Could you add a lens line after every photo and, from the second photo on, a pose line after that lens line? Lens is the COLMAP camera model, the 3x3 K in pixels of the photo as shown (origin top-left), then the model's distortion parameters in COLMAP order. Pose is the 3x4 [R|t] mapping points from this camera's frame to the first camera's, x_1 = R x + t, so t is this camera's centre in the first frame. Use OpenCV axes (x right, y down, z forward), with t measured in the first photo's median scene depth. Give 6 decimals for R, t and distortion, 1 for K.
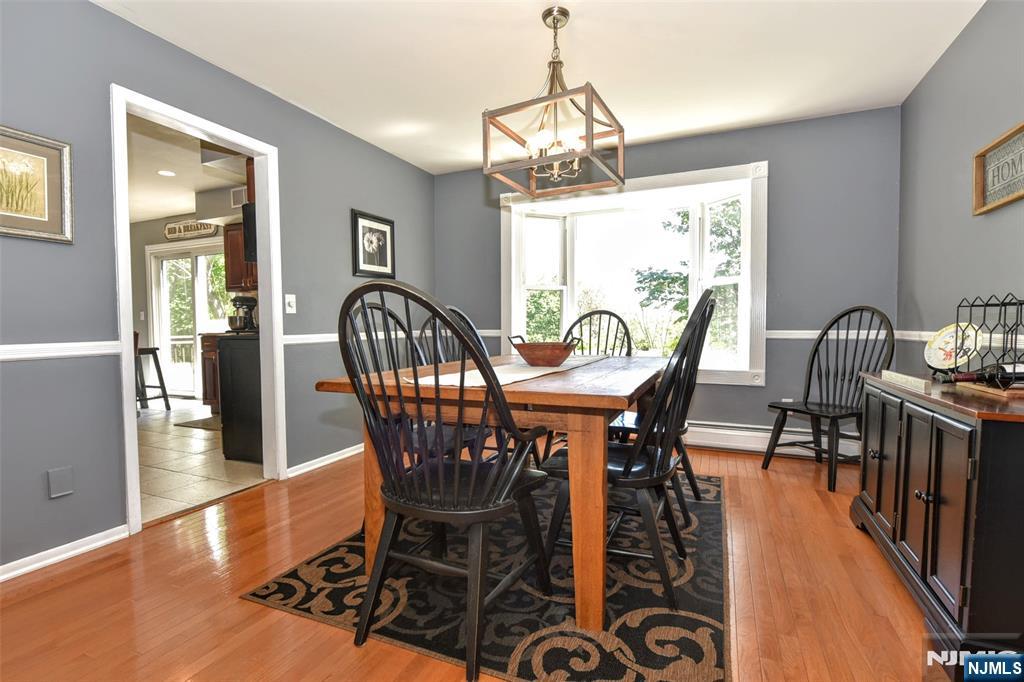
lens RADIAL K [[490.4, 0, 482.2], [0, 490.4, 344.6], [0, 0, 1]] dist [-0.000186, -0.012355]
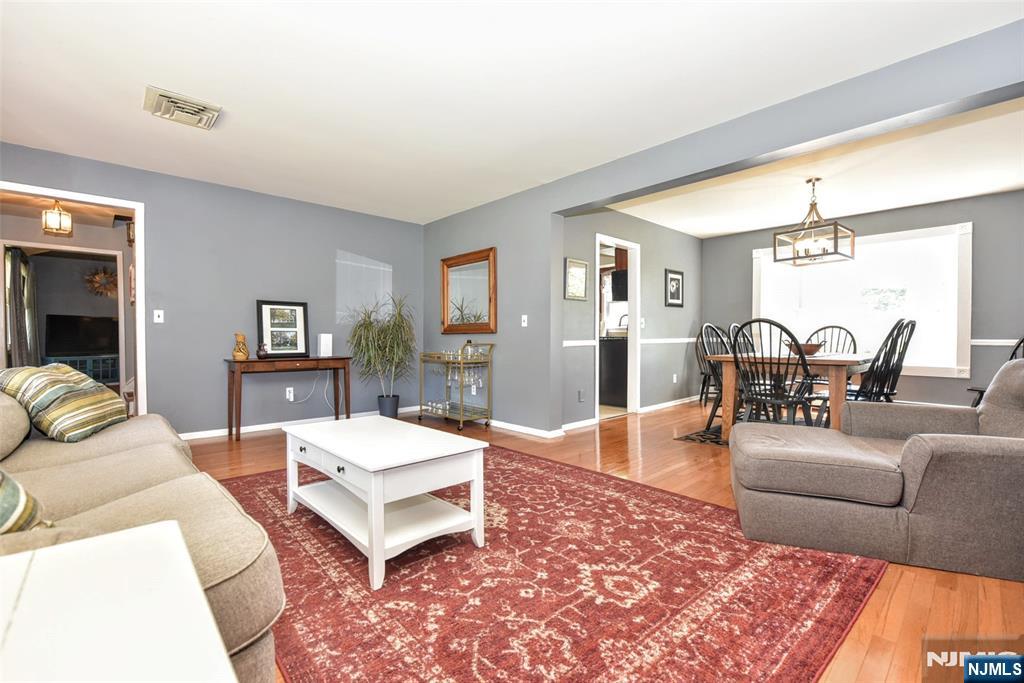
lens RADIAL K [[439.3, 0, 508.7], [0, 439.3, 341.6], [0, 0, 1]] dist [-0.000836, -0.000258]
pose [[0.933770, 0.011461, -0.357689, -0.367465], [-0.020259, 0.999577, -0.020861, 0.051821], [0.357299, 0.026726, 0.933608, -1.118105]]
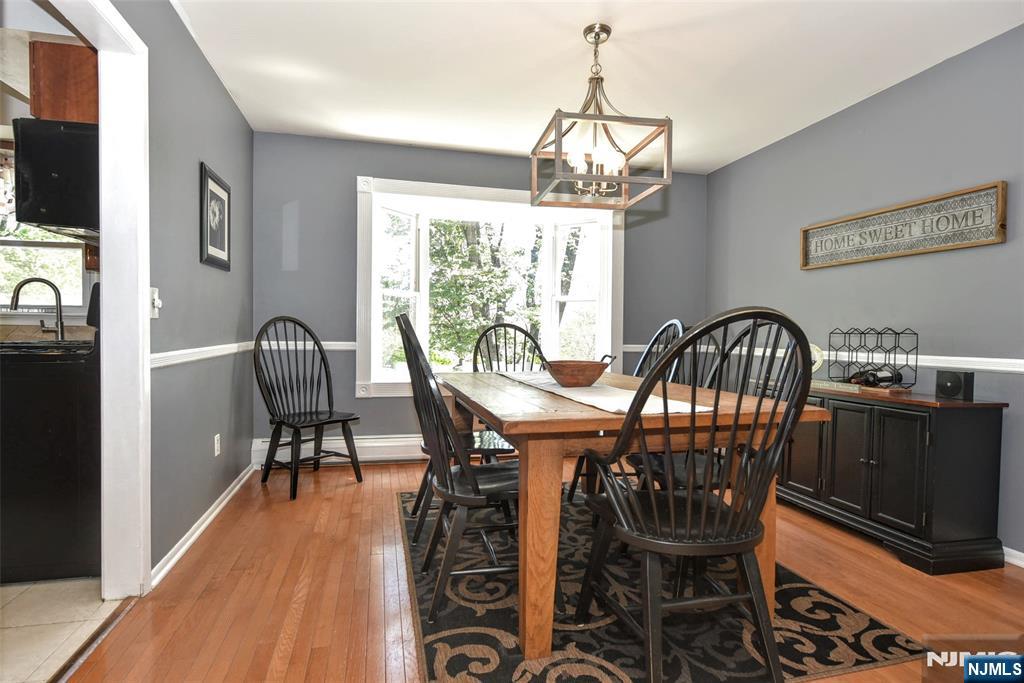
lens RADIAL K [[549.3, 0, 512.0], [0, 549.3, 341.5], [0, 0, 1]] dist [-0.004253, -0.001441]
pose [[0.768733, 0.006565, 0.639537, -0.687196], [0.007568, 0.999784, -0.019359, -0.023776], [-0.639526, 0.019722, 0.768517, 0.266428]]
